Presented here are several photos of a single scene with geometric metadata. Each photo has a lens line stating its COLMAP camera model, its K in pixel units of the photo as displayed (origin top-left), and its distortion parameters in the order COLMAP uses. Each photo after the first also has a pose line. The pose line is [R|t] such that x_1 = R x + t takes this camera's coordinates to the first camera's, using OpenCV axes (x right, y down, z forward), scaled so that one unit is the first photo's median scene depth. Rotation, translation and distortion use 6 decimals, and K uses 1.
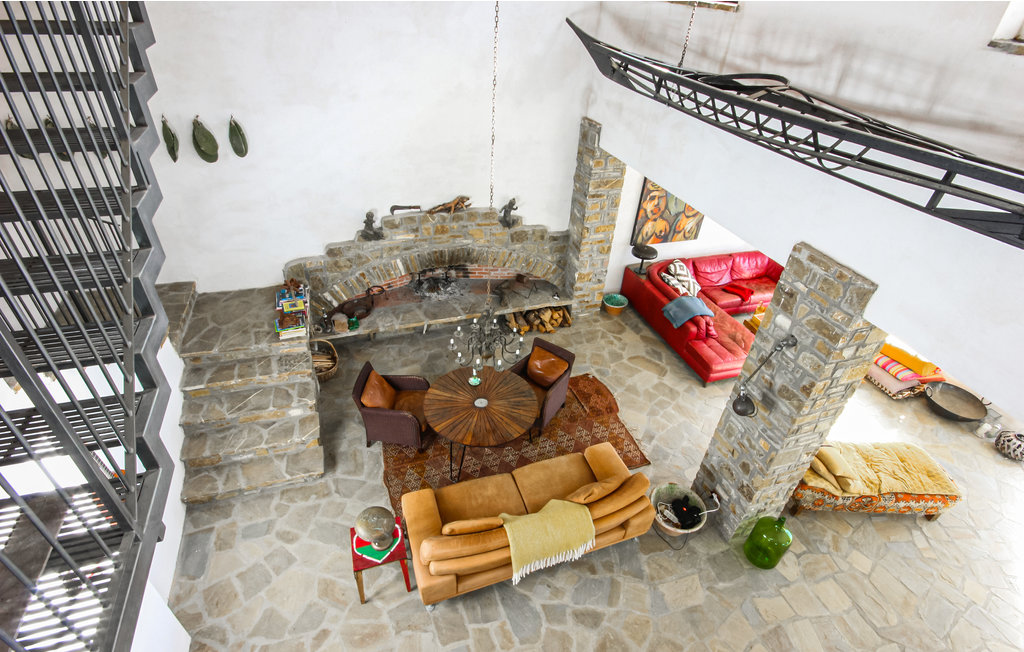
lens RADIAL K [[480.8, 0, 515.6], [0, 480.8, 326.5], [0, 0, 1]] dist [-0.003555, 0.001139]
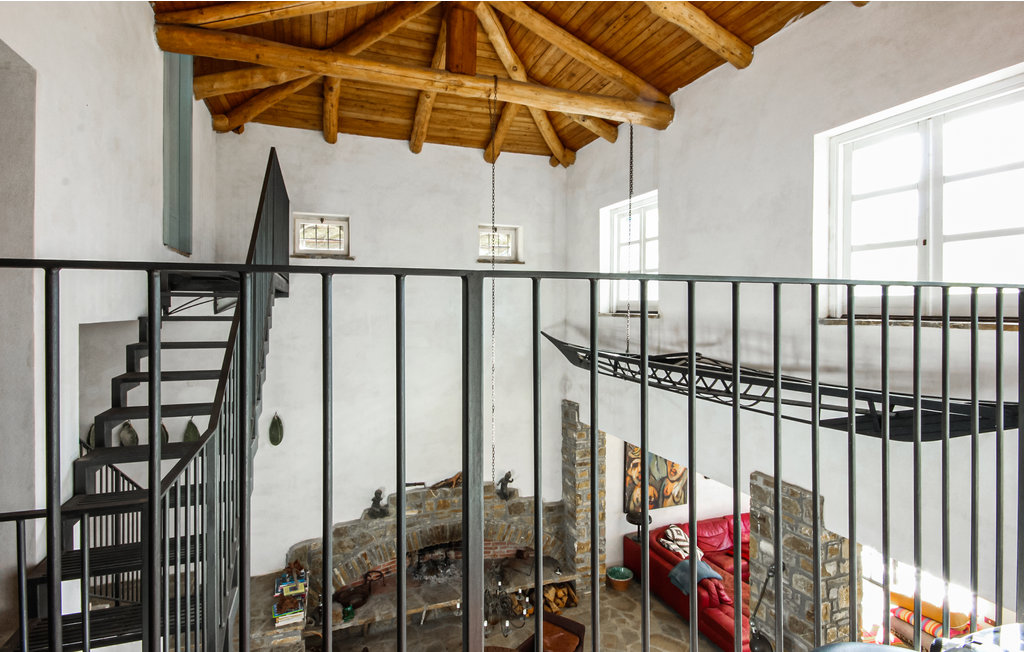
lens RADIAL K [[480.8, 0, 515.6], [0, 480.8, 326.5], [0, 0, 1]] dist [-0.003555, 0.001139]
pose [[0.997689, -0.056495, 0.037759, -0.011971], [0.067949, 0.824577, -0.561654, 0.076468], [0.000596, 0.562922, 0.826510, -0.092998]]
